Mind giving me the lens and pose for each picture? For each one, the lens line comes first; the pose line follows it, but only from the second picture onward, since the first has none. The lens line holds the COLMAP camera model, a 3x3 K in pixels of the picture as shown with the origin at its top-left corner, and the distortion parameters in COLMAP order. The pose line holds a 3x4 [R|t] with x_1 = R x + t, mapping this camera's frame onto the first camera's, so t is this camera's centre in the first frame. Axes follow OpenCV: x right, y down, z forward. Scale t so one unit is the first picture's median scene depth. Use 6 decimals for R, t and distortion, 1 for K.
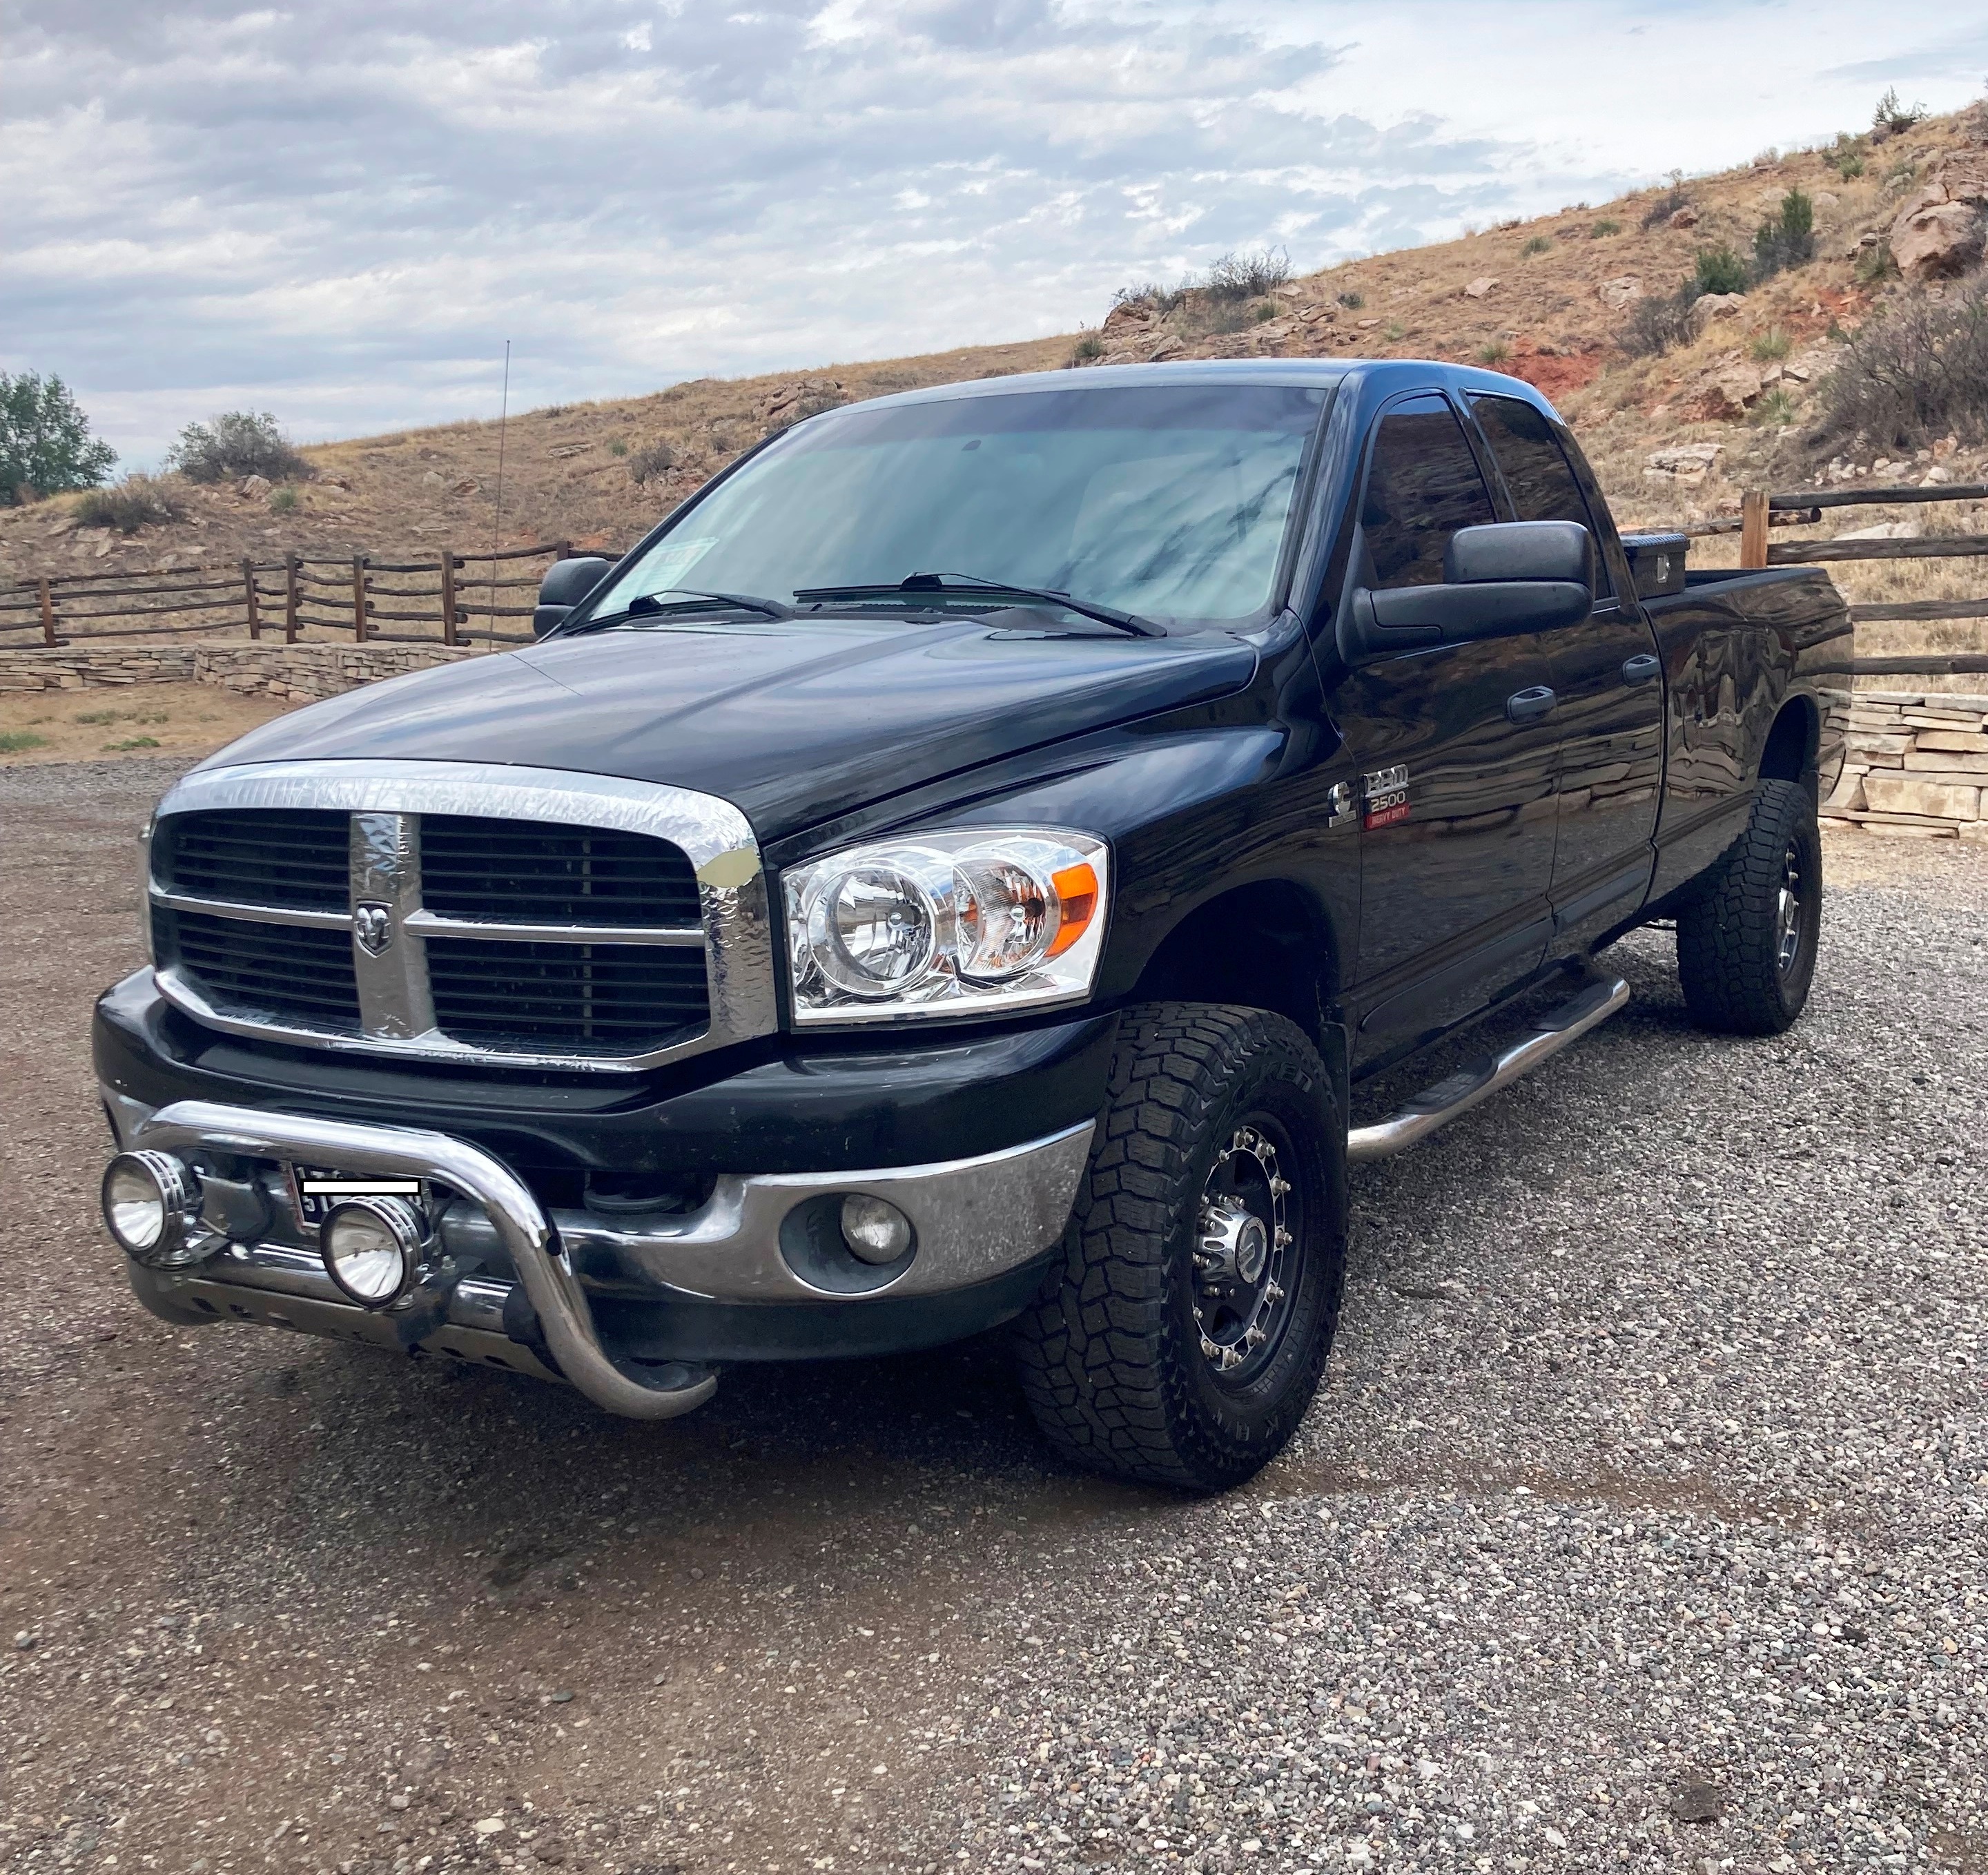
lens RADIAL K [[2342.4, 0, 996.7], [0, 2342.4, 936.6], [0, 0, 1]] dist [0.021727, 0.000000]
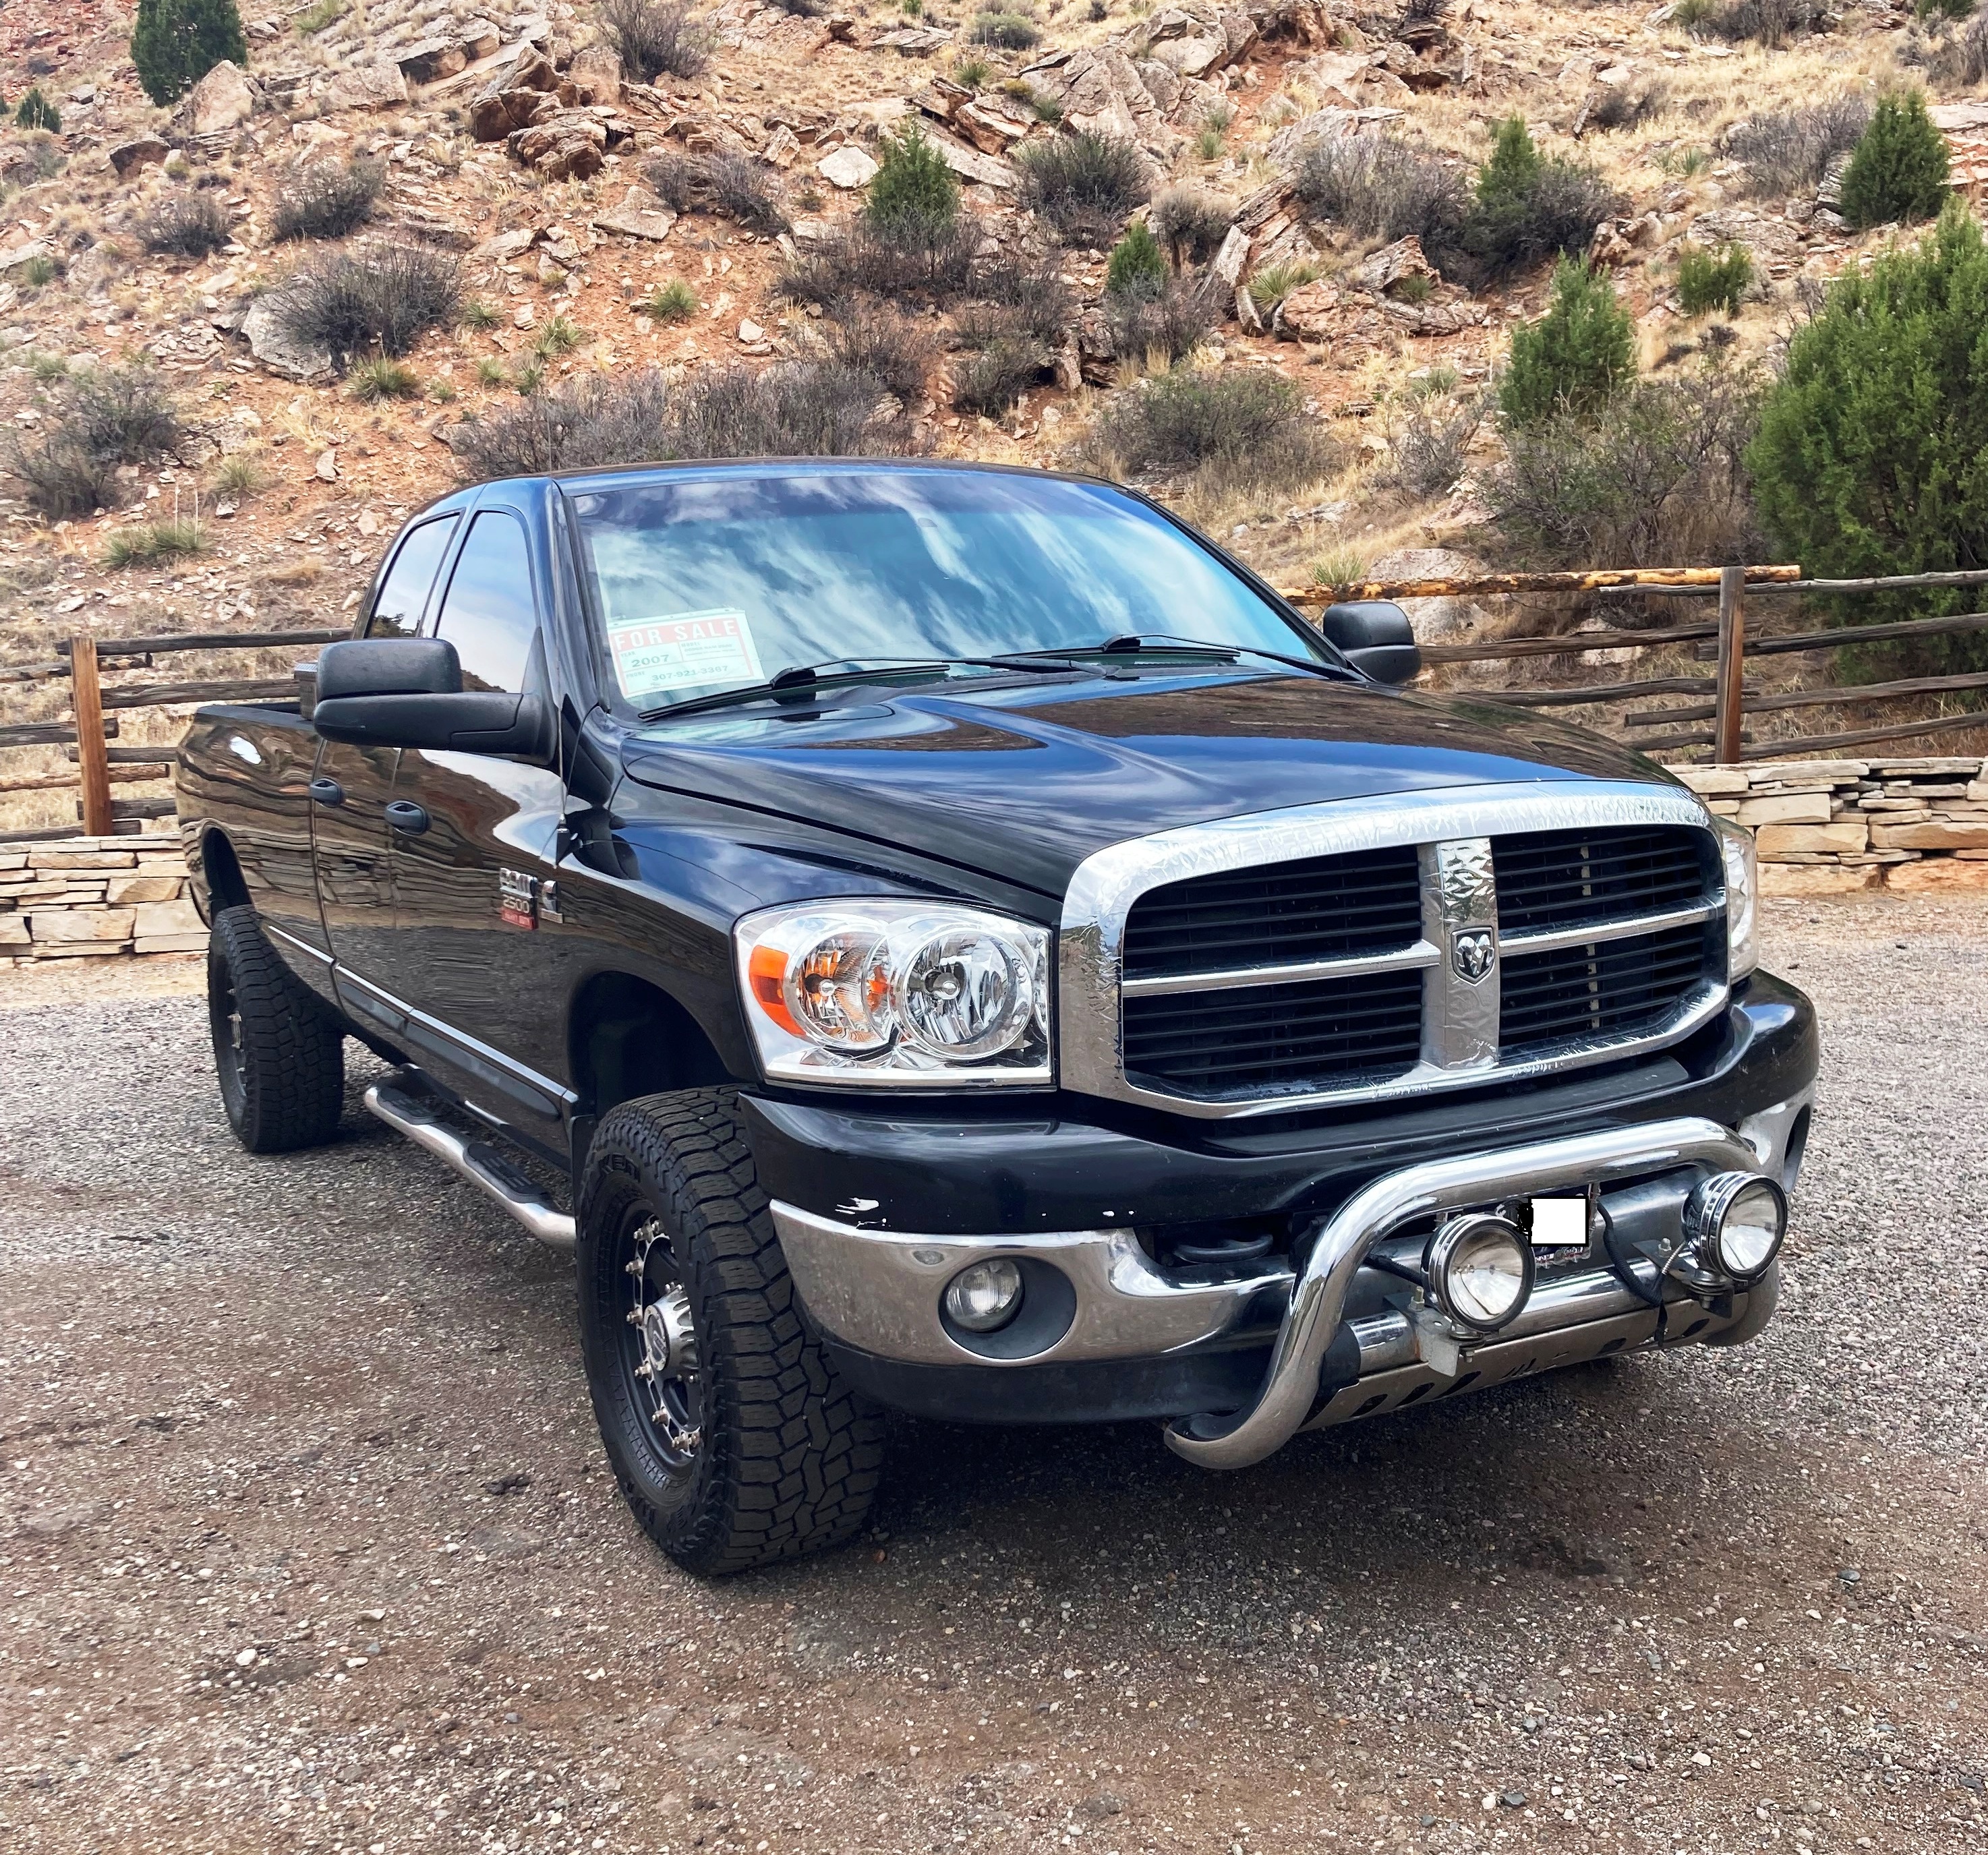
lens RADIAL K [[2342.1, 0, 941.7], [0, 2342.1, 938.5], [0, 0, 1]] dist [0.021727, 0.000000]
pose [[0.505280, -0.099468, 0.857204, -0.231239], [0.167289, 0.985782, 0.015780, -0.012096], [-0.846586, 0.135427, 0.514735, 0.128486]]
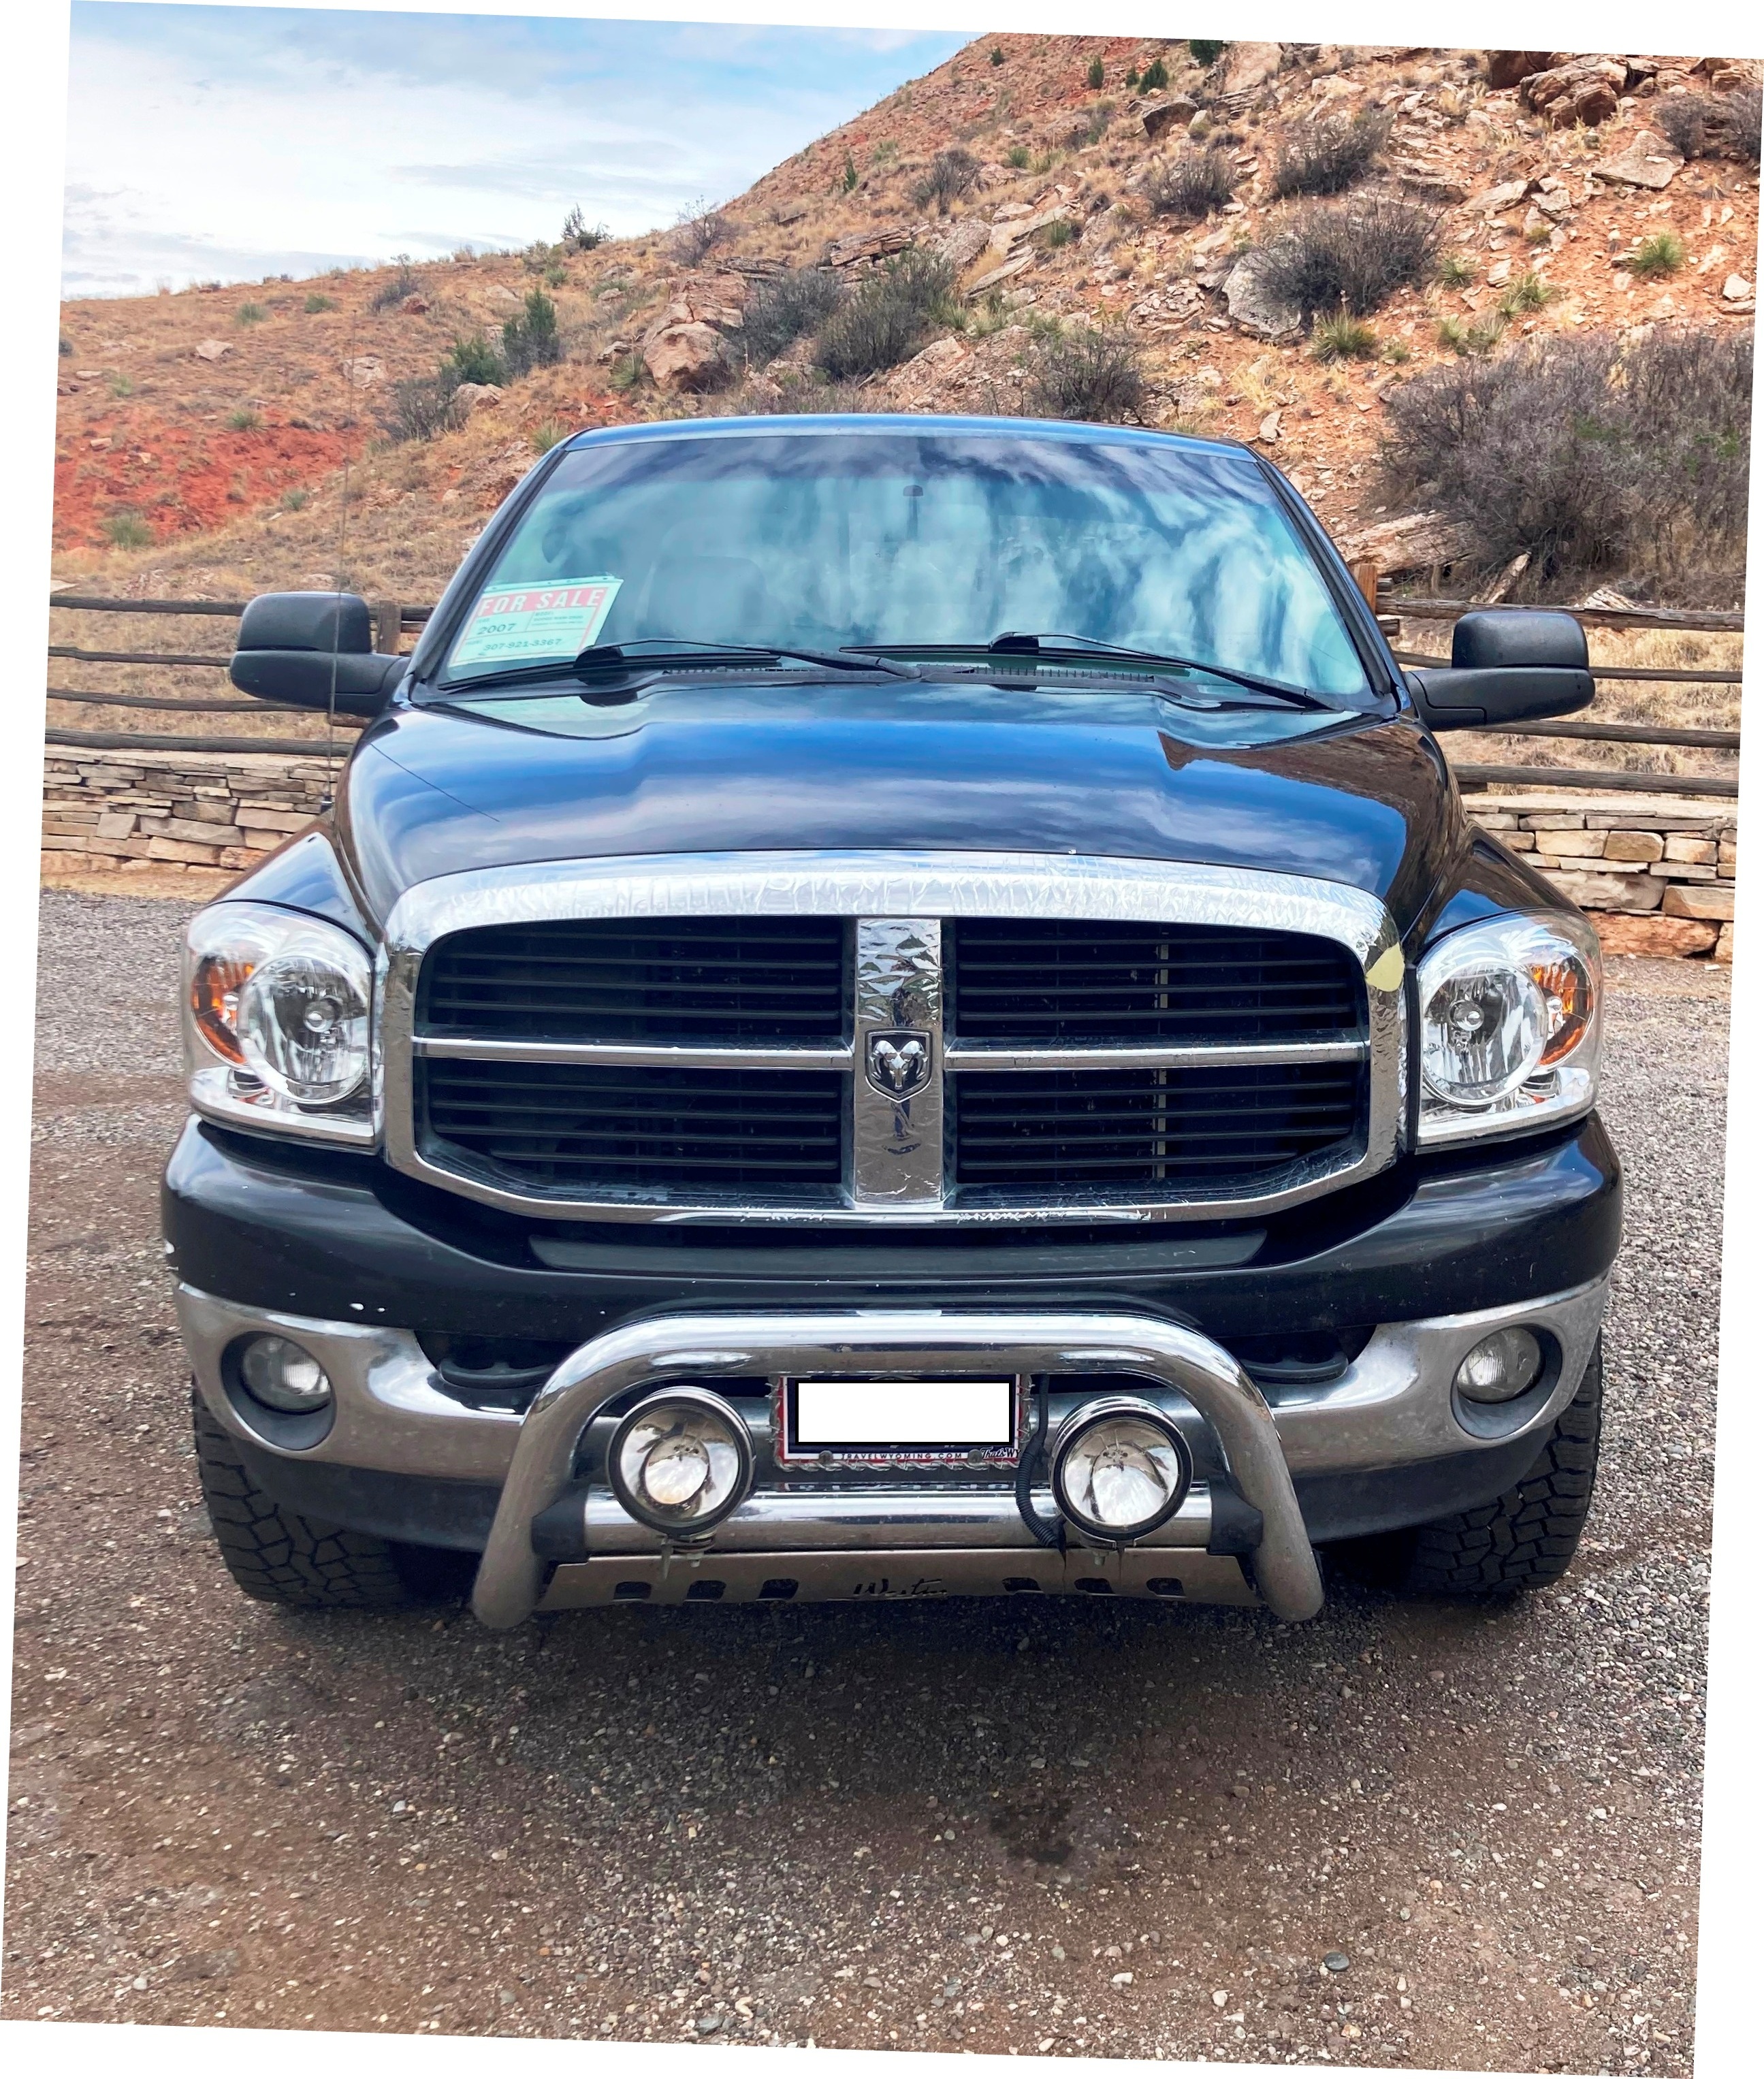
lens RADIAL K [[2332.2, 0, 888.6], [0, 2332.2, 1038.5], [0, 0, 1]] dist [0.014014, 0.000000]
pose [[0.828980, -0.054461, 0.556620, -0.131746], [0.049805, 0.998482, 0.023519, -0.005823], [-0.557055, 0.008226, 0.830435, 0.067936]]
